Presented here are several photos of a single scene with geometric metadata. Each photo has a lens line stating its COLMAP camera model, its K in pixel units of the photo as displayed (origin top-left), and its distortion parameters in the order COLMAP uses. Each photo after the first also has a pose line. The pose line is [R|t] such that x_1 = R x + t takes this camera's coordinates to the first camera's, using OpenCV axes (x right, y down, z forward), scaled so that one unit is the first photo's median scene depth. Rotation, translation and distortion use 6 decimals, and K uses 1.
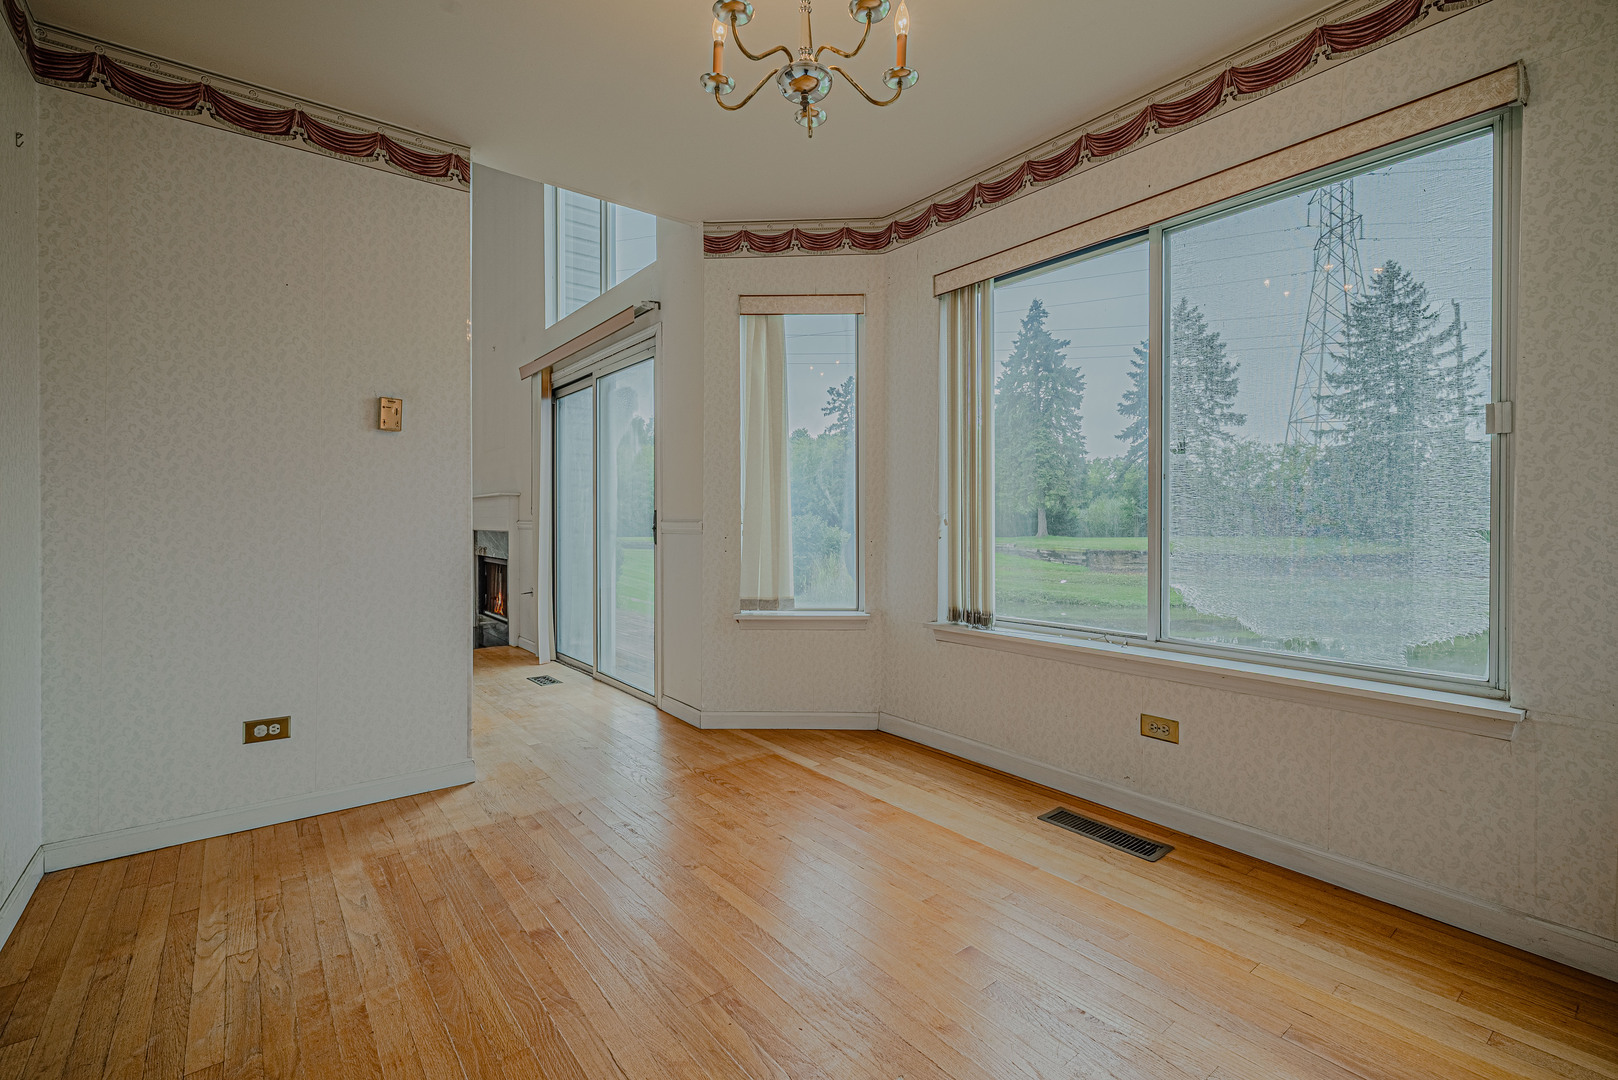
lens RADIAL K [[730.6, 0, 806.7], [0, 730.6, 520.4], [0, 0, 1]] dist [-0.001833, 0.000228]
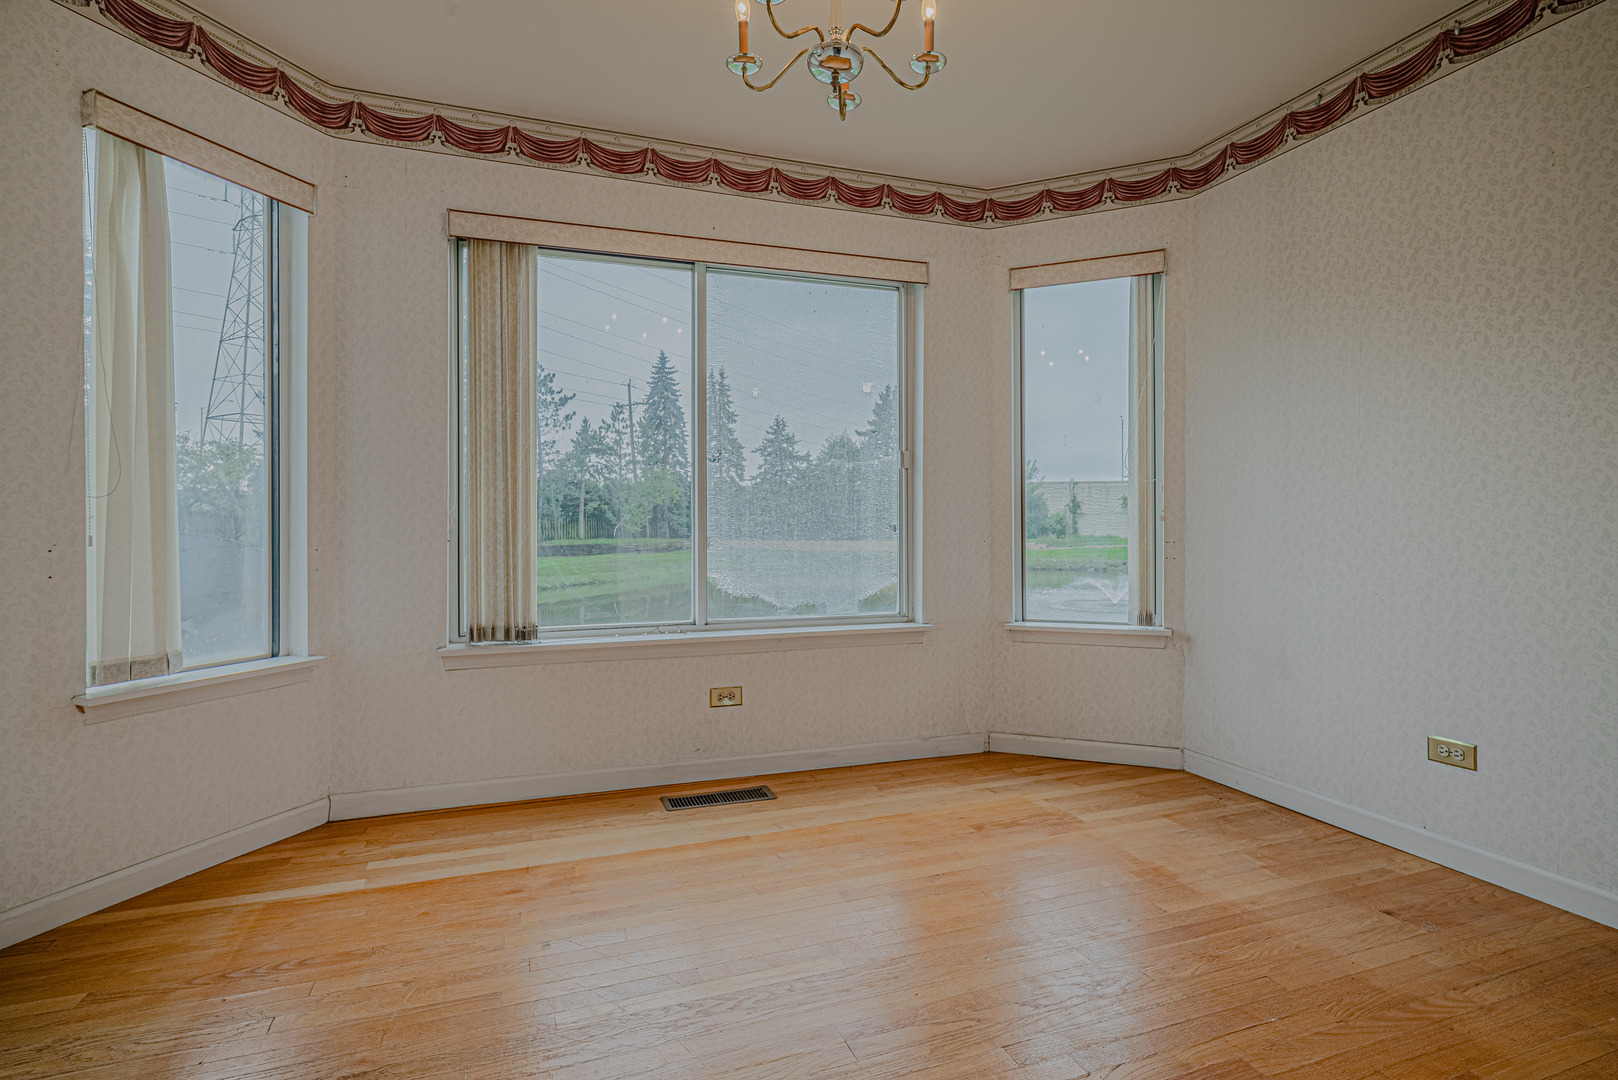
lens RADIAL K [[800.8, 0, 809.7], [0, 800.8, 525.4], [0, 0, 1]] dist [-0.000830, 0.000001]
pose [[0.303230, 0.001687, 0.952916, -0.587834], [0.004478, 0.999985, -0.003195, 0.012932], [-0.952907, 0.005237, 0.303218, 0.405718]]
